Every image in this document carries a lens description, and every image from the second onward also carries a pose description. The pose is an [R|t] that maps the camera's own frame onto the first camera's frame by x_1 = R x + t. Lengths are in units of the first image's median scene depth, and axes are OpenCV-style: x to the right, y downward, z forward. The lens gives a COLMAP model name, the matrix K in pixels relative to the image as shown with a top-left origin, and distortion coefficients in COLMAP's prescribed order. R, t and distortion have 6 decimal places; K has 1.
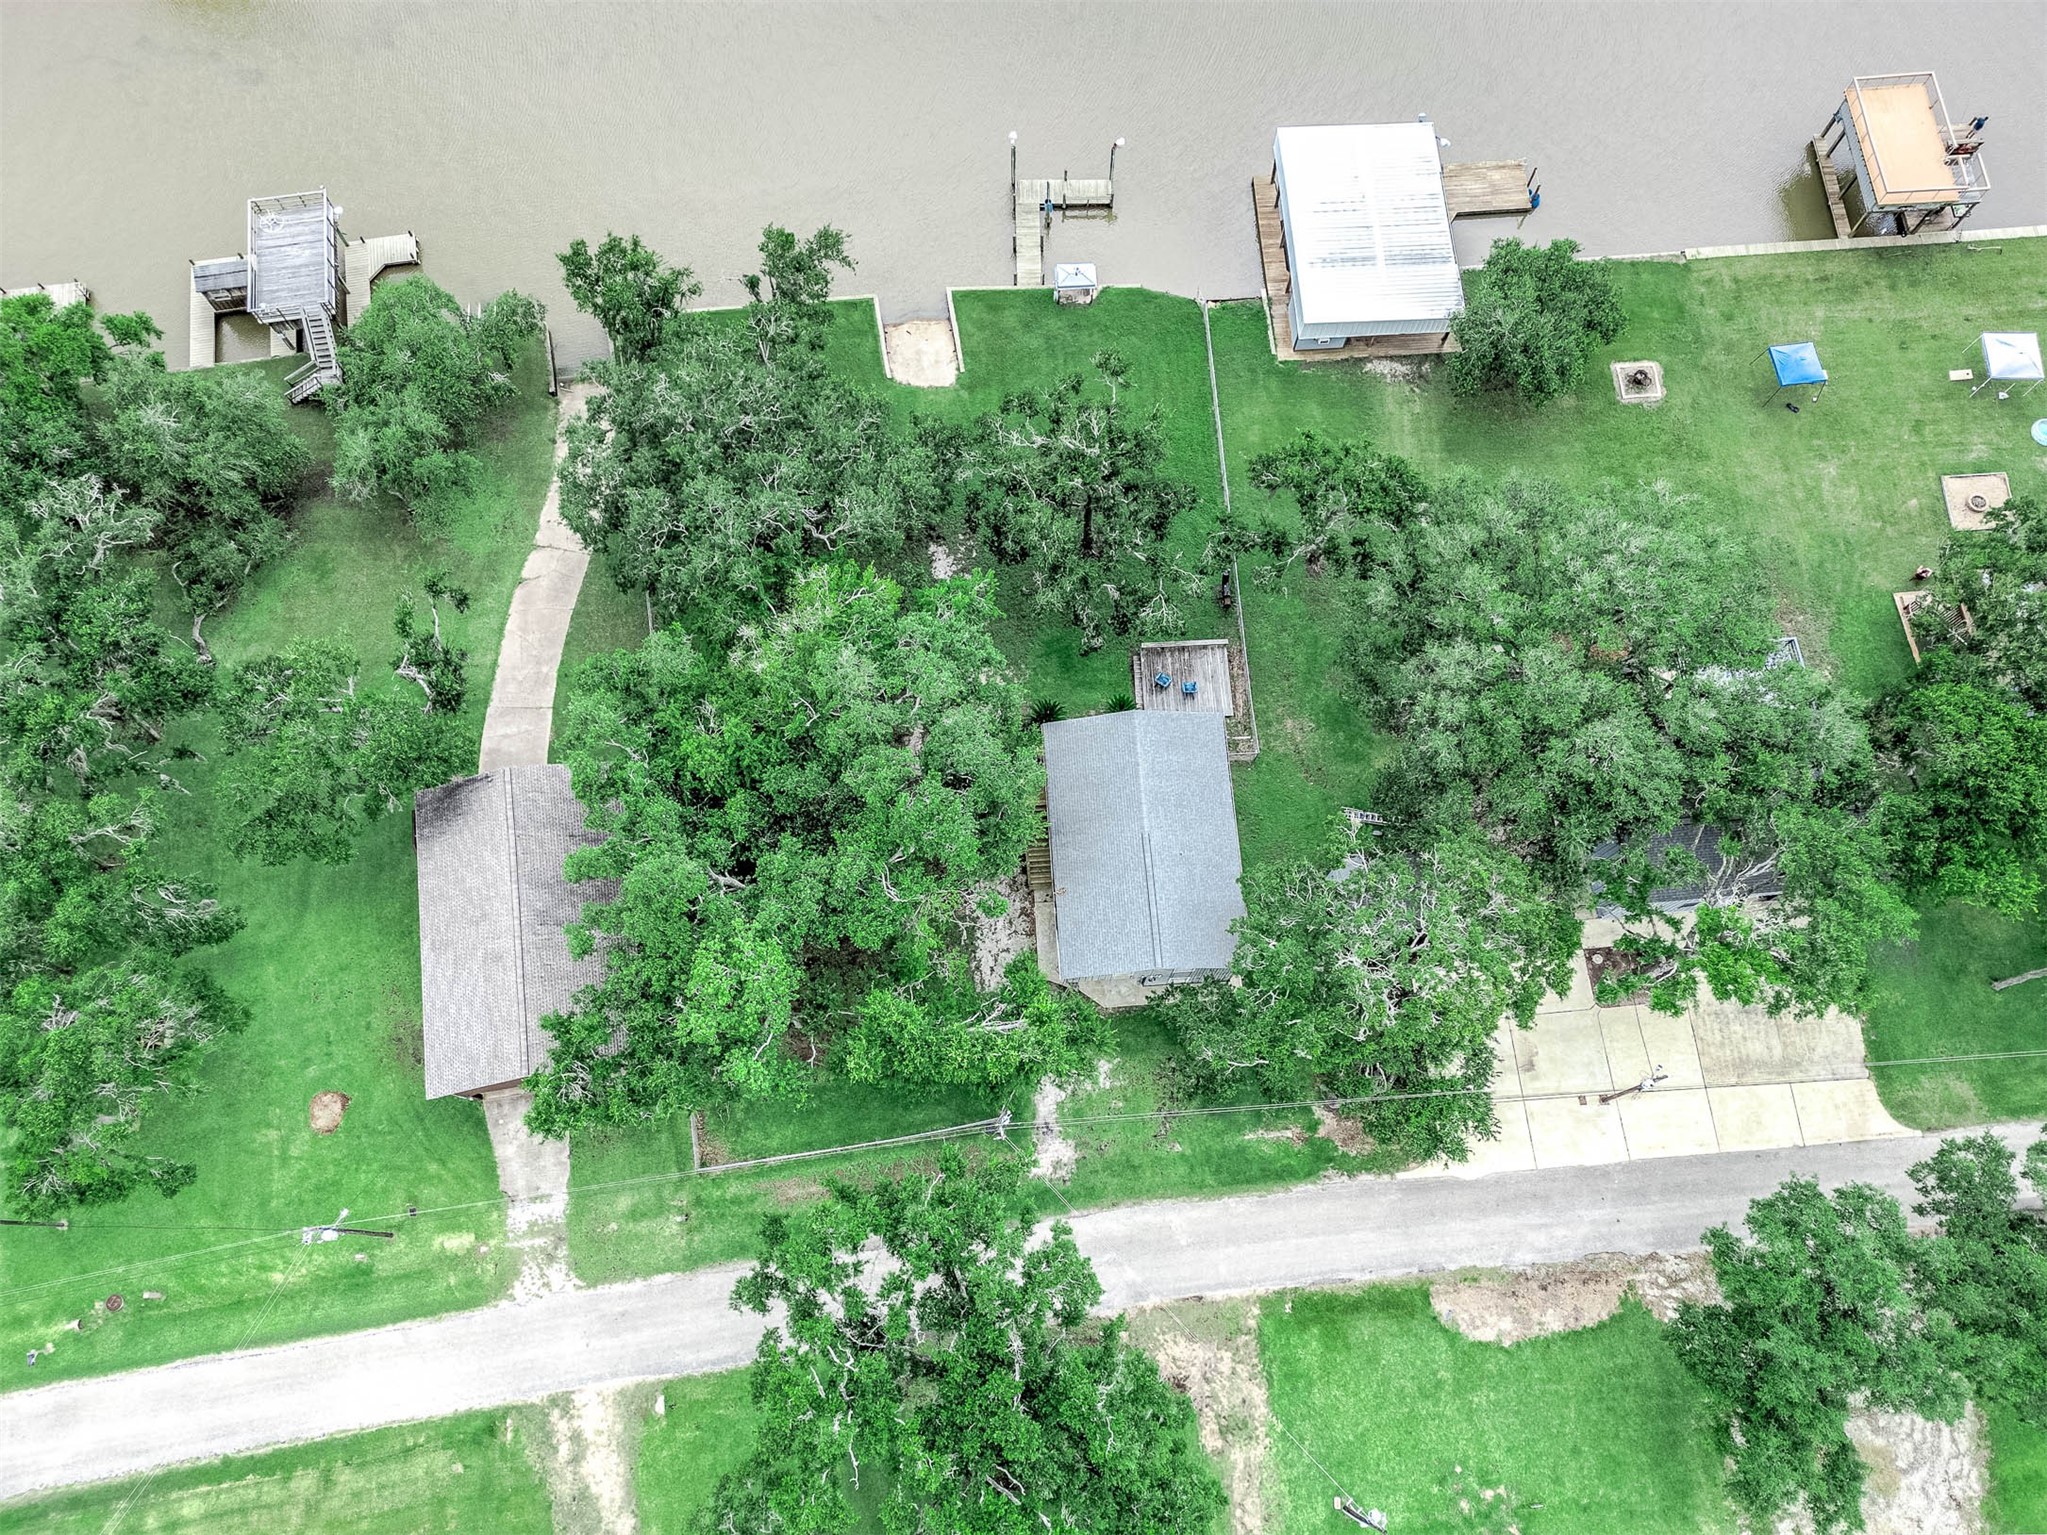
lens RADIAL K [[1440.9, 0, 1023.5], [0, 1440.9, 767.5], [0, 0, 1]] dist [0.063277, -0.057993]
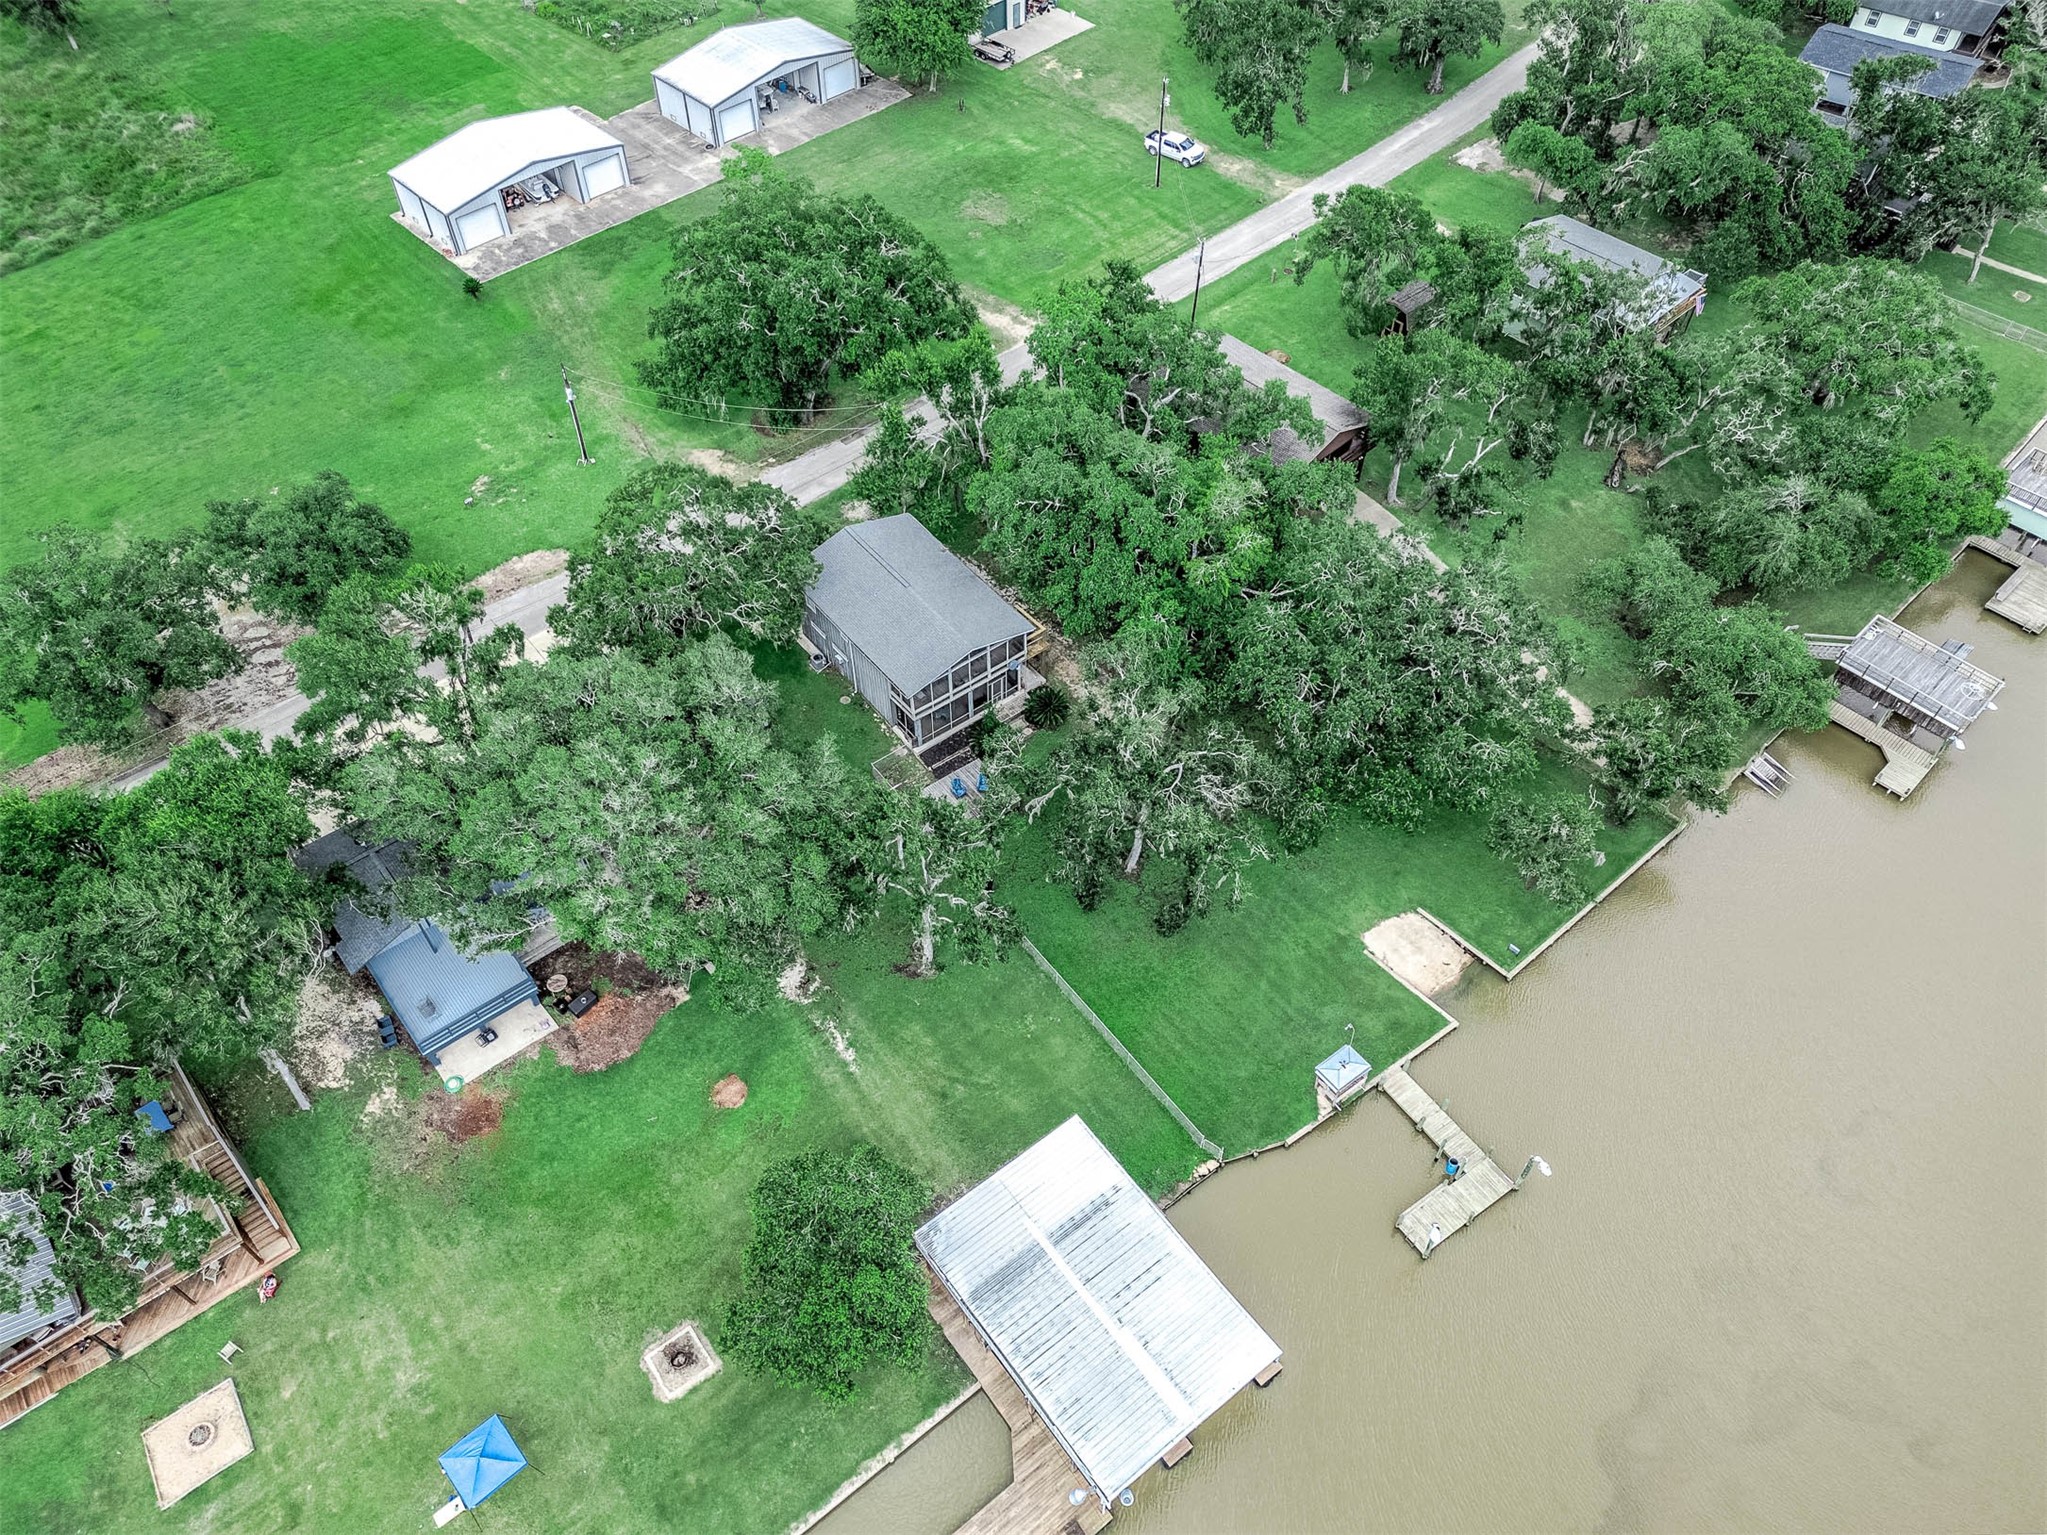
lens RADIAL K [[1440.9, 0, 1023.5], [0, 1440.9, 767.5], [0, 0, 1]] dist [0.063277, -0.057993]
pose [[-0.828526, 0.418137, -0.372433, 0.537898], [-0.537340, -0.406612, 0.738872, -0.988772], [0.157514, 0.812298, 0.561570, 0.459954]]
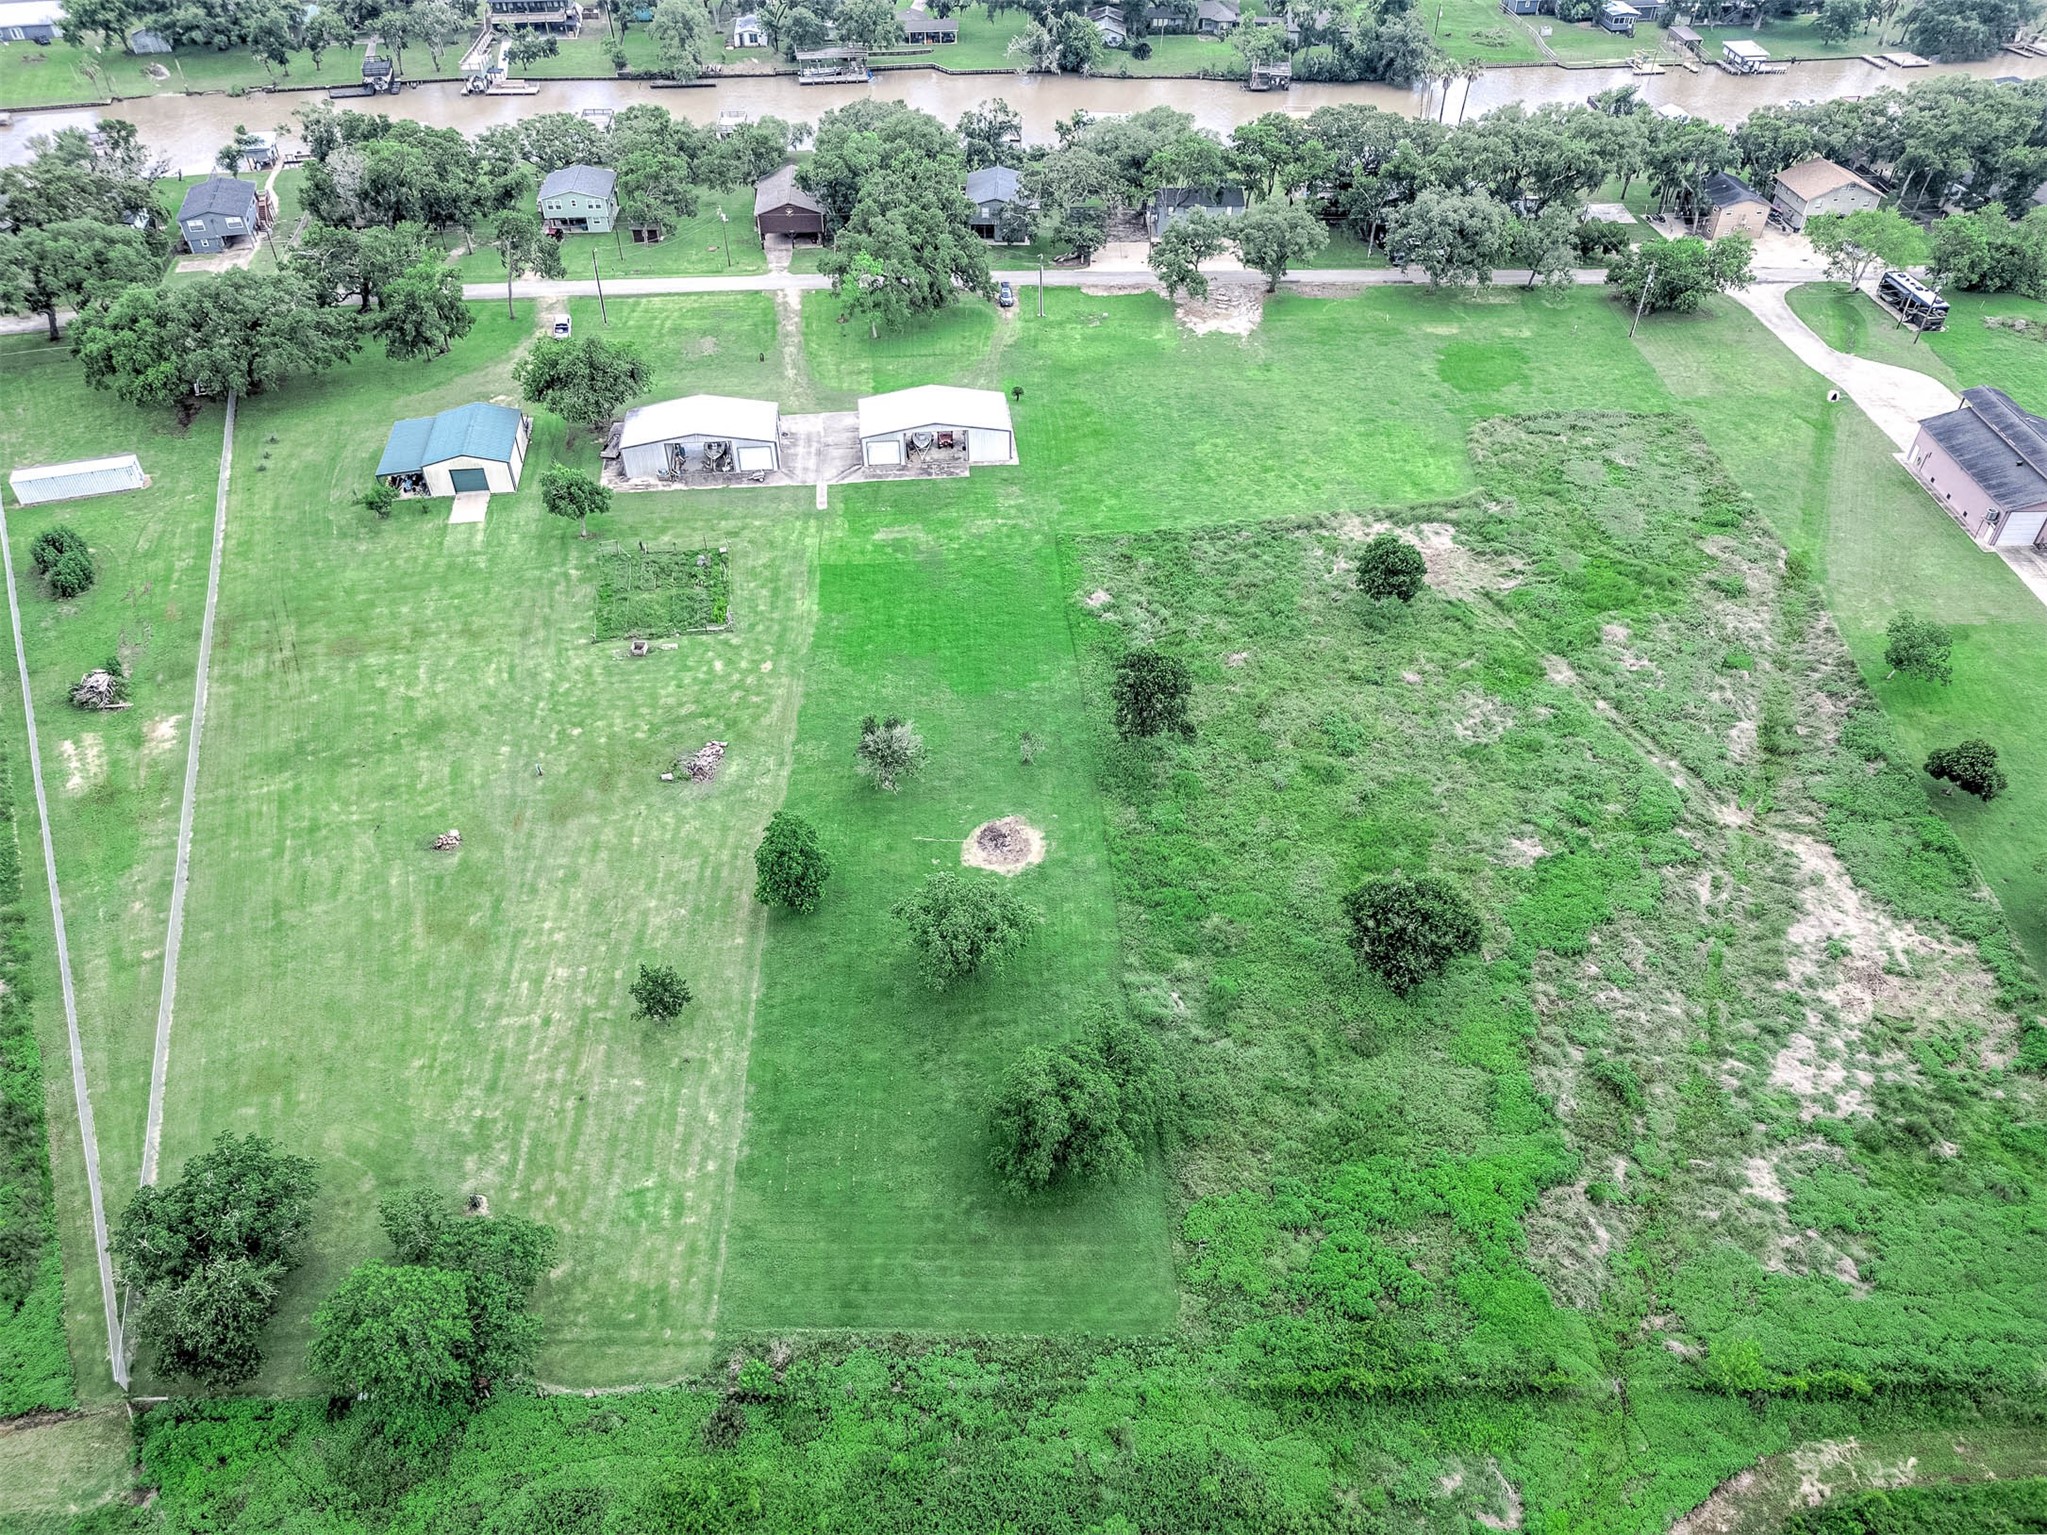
lens RADIAL K [[1440.9, 0, 1023.5], [0, 1440.9, 767.5], [0, 0, 1]] dist [0.063277, -0.057993]
pose [[0.996510, 0.046657, -0.069216, 0.425519], [-0.075389, 0.859044, -0.506320, 2.725970], [0.035836, 0.509771, 0.859564, -1.032715]]
